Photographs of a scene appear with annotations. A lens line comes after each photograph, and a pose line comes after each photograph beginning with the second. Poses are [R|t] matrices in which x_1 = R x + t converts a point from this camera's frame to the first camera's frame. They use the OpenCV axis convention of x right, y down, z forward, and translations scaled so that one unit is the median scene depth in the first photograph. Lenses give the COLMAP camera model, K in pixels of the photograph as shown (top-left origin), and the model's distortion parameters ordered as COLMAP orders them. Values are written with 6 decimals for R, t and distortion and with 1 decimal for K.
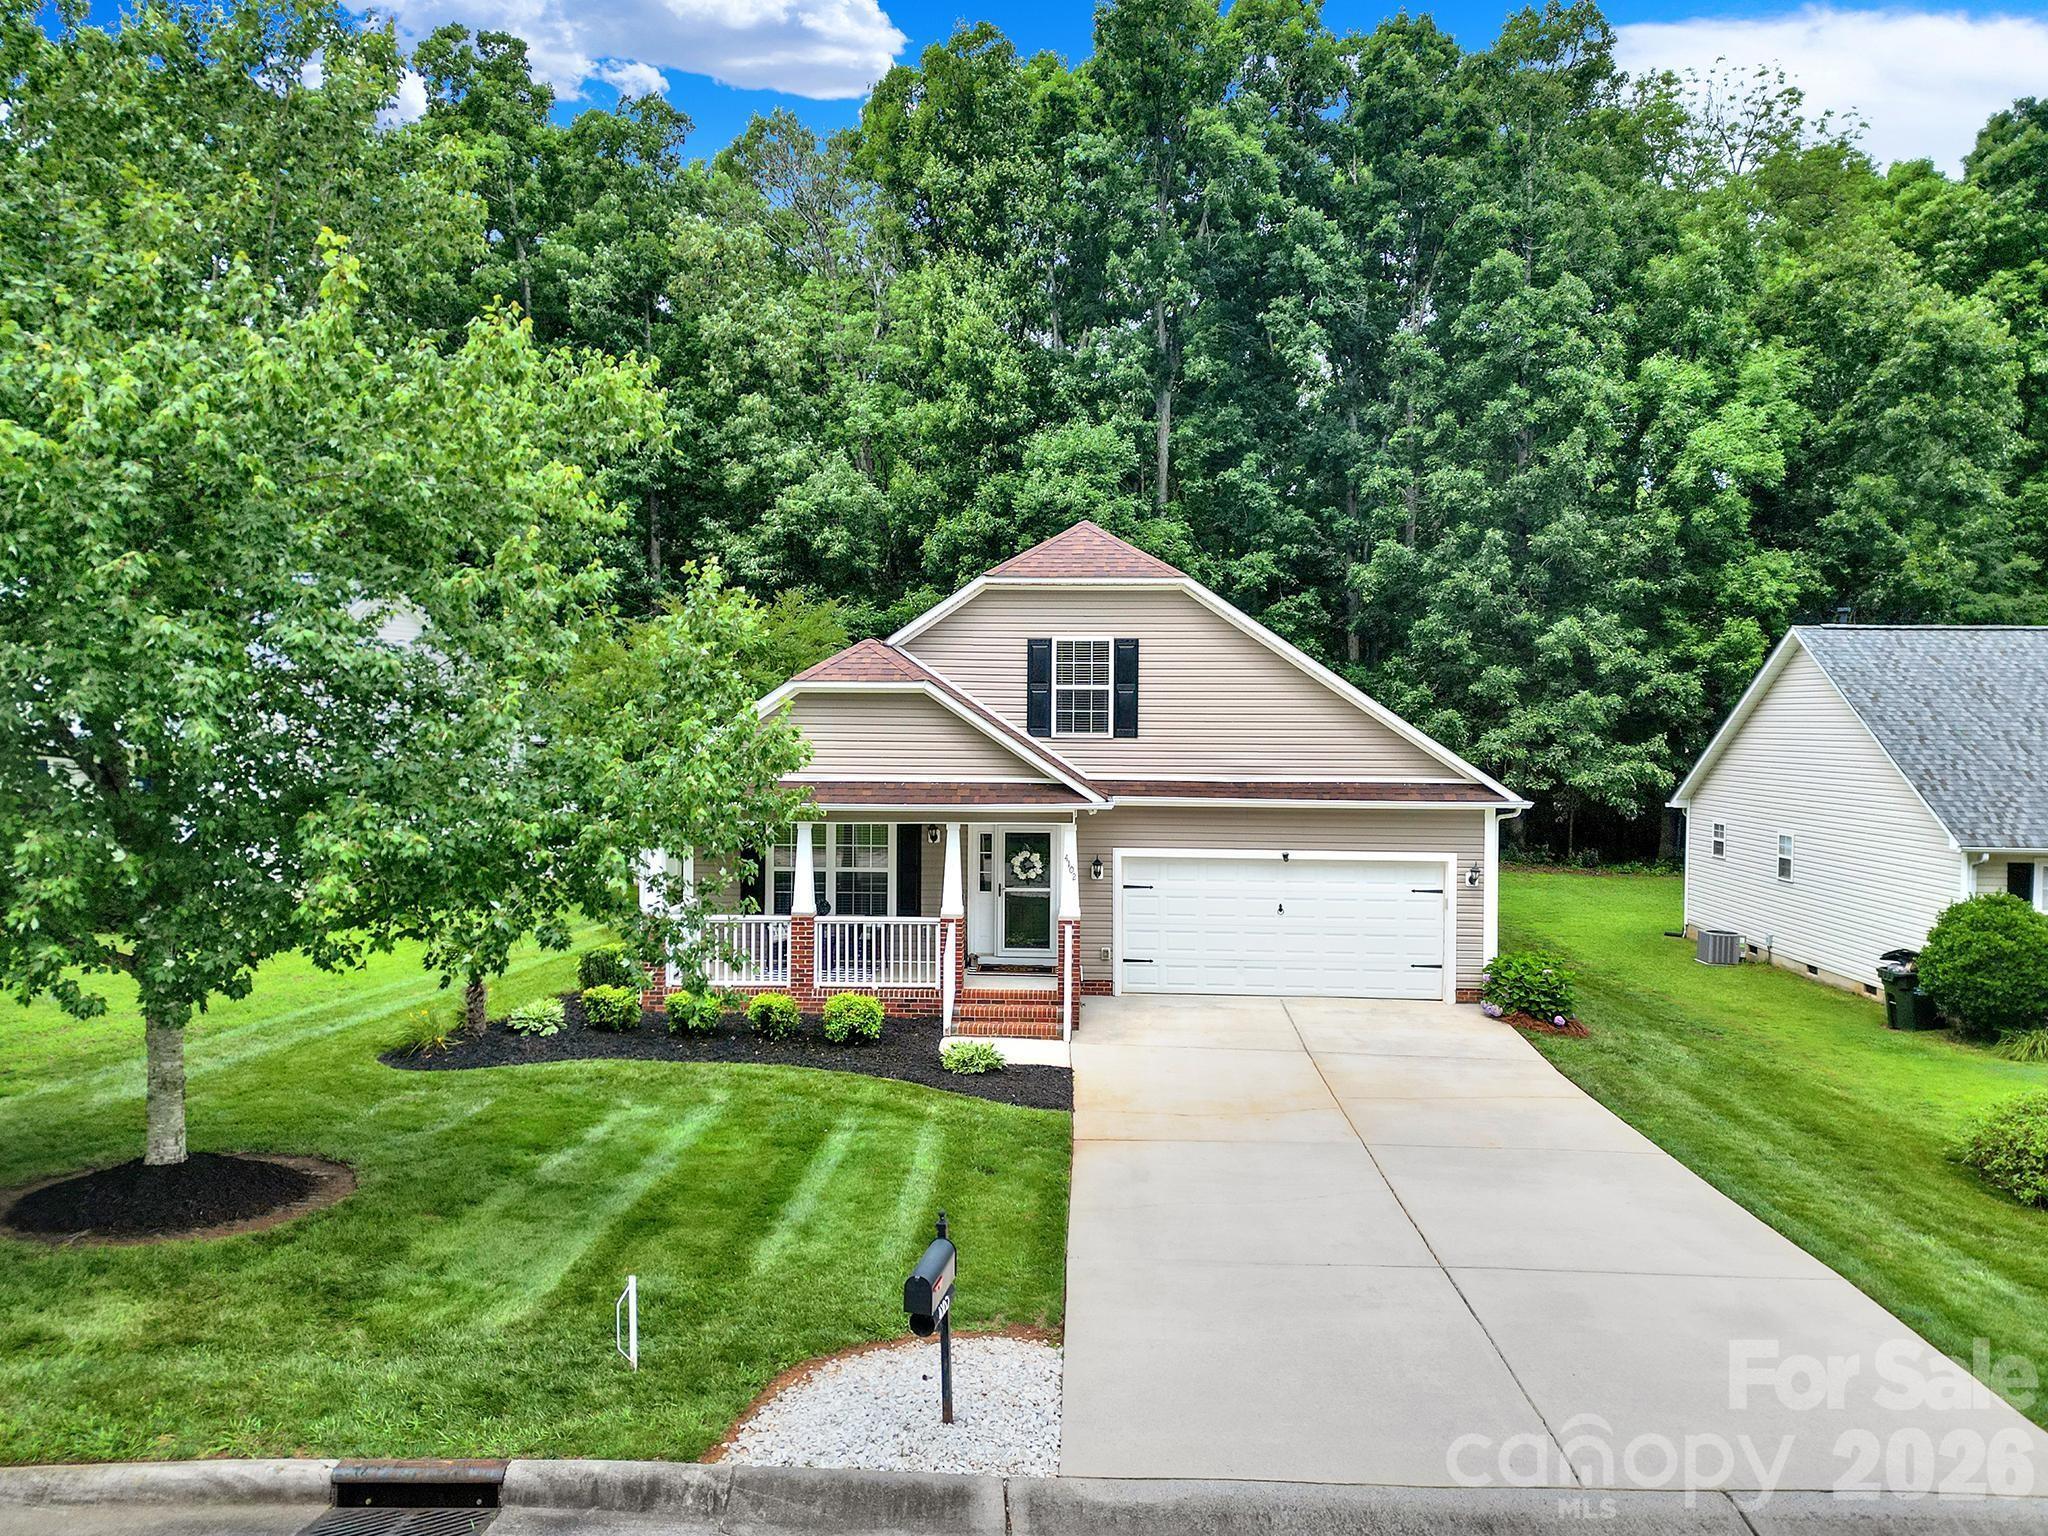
lens RADIAL K [[1436.4, 0, 1003.2], [0, 1436.4, 847.1], [0, 0, 1]] dist [0.060179, -0.061951]
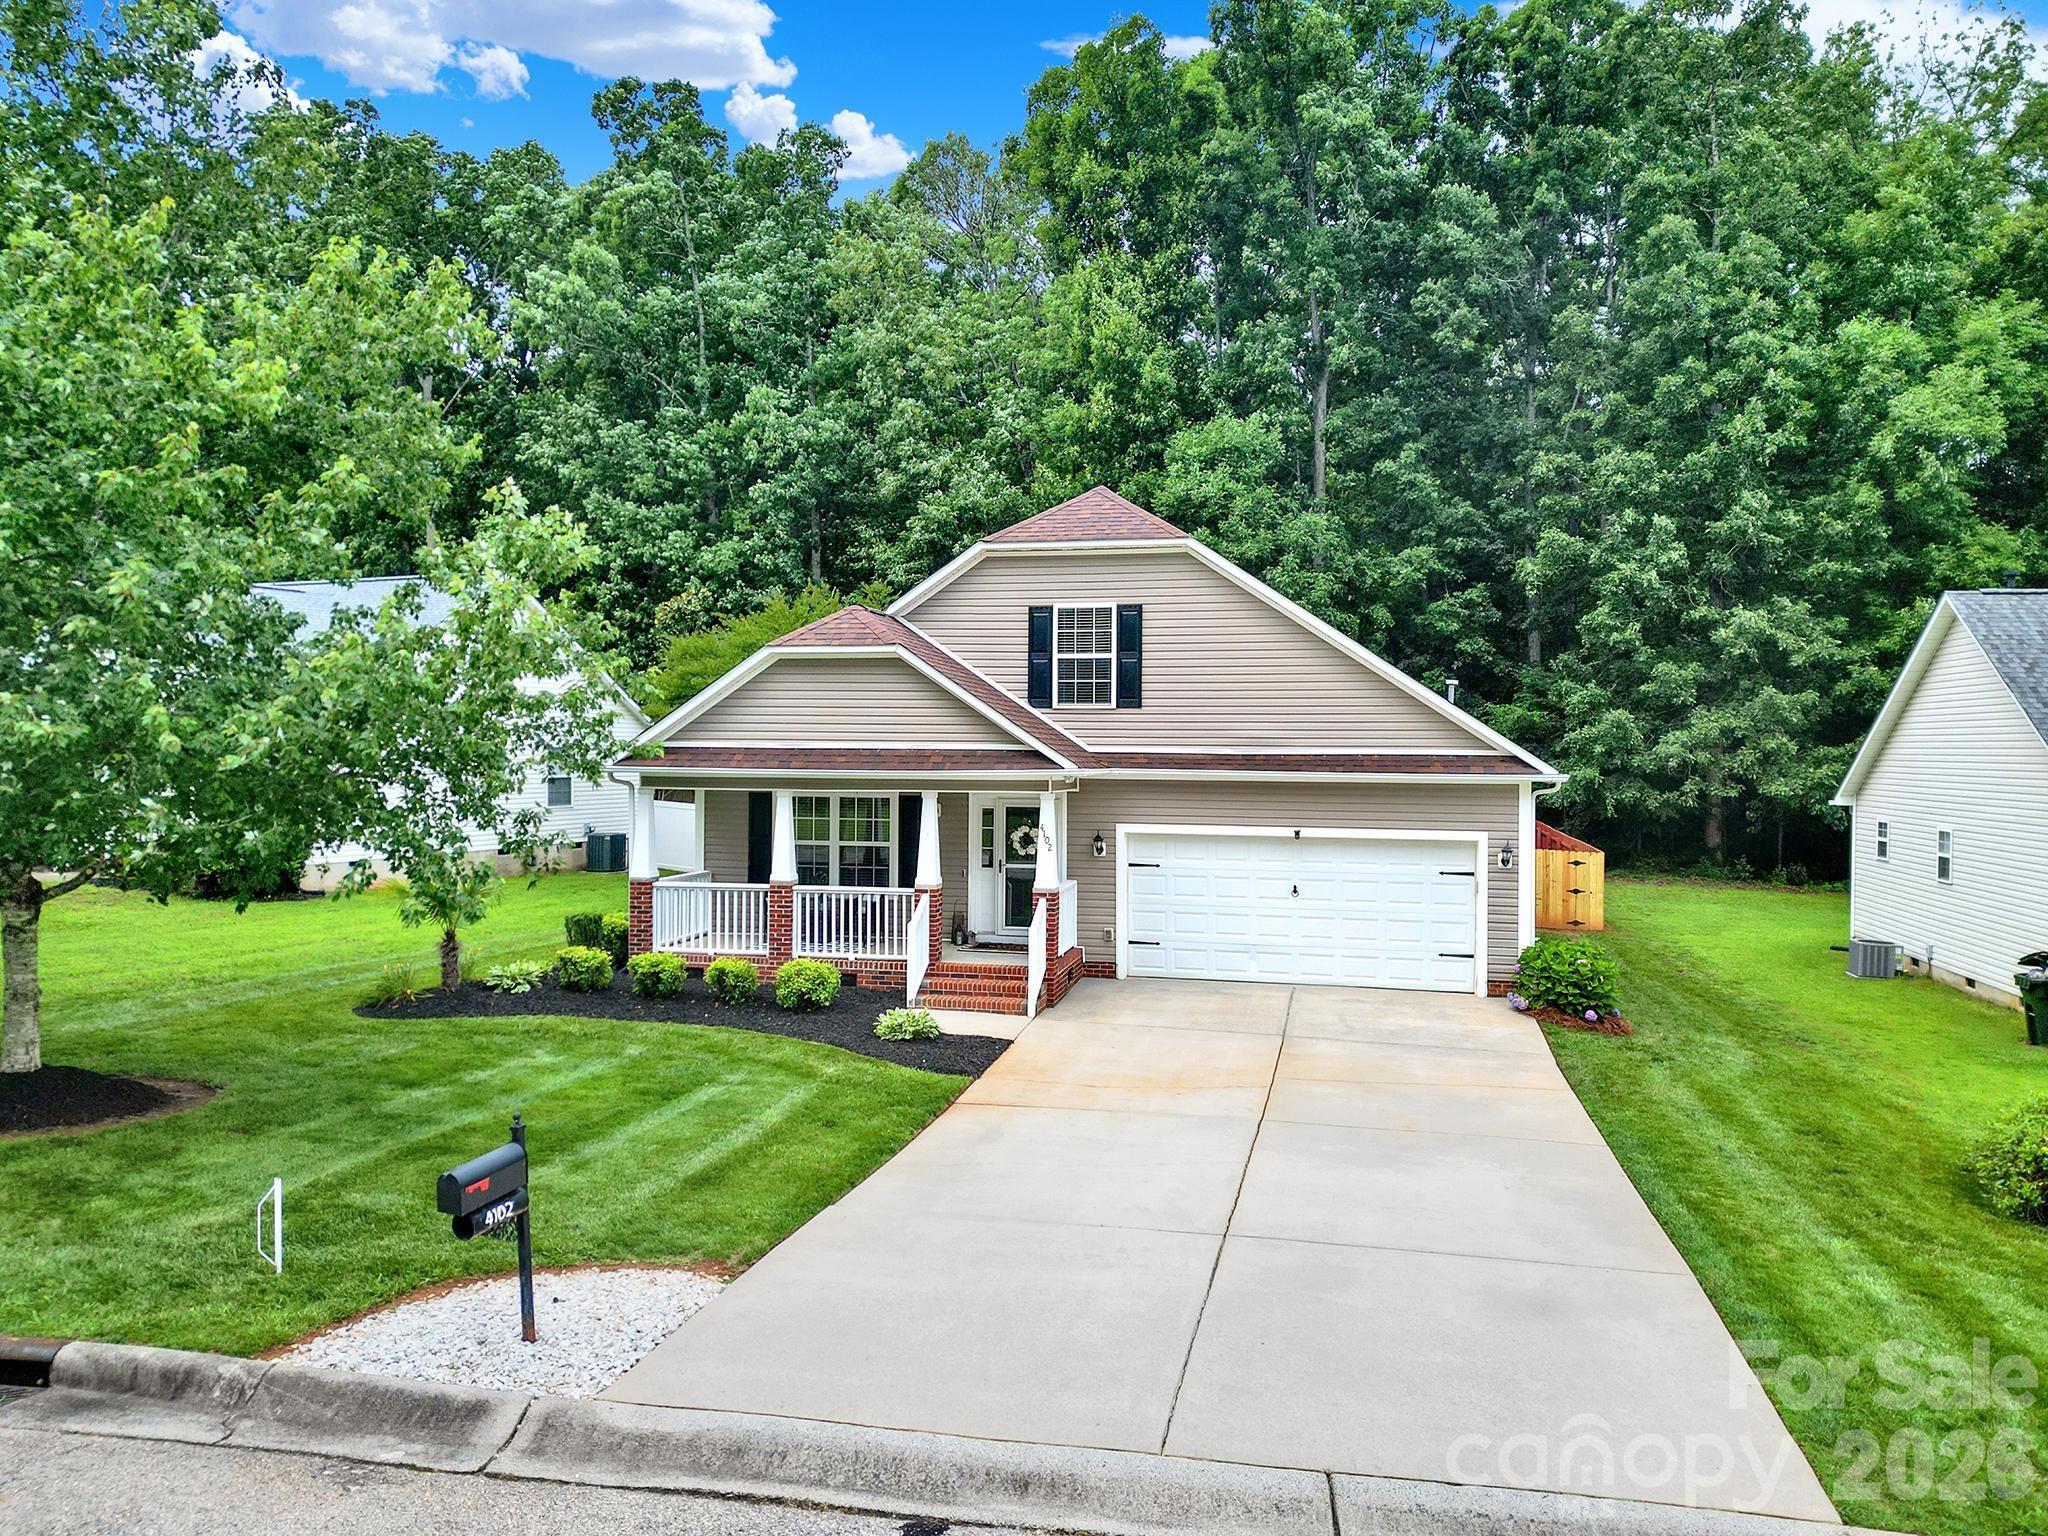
lens RADIAL K [[1427.9, 0, 1007.8], [0, 1427.9, 866.8], [0, 0, 1]] dist [0.065312, -0.071884]
pose [[0.985775, 0.014259, -0.167465, 0.167306], [-0.015285, 0.999871, -0.004839, 0.035349], [0.167375, 0.007329, 0.985866, 0.049612]]
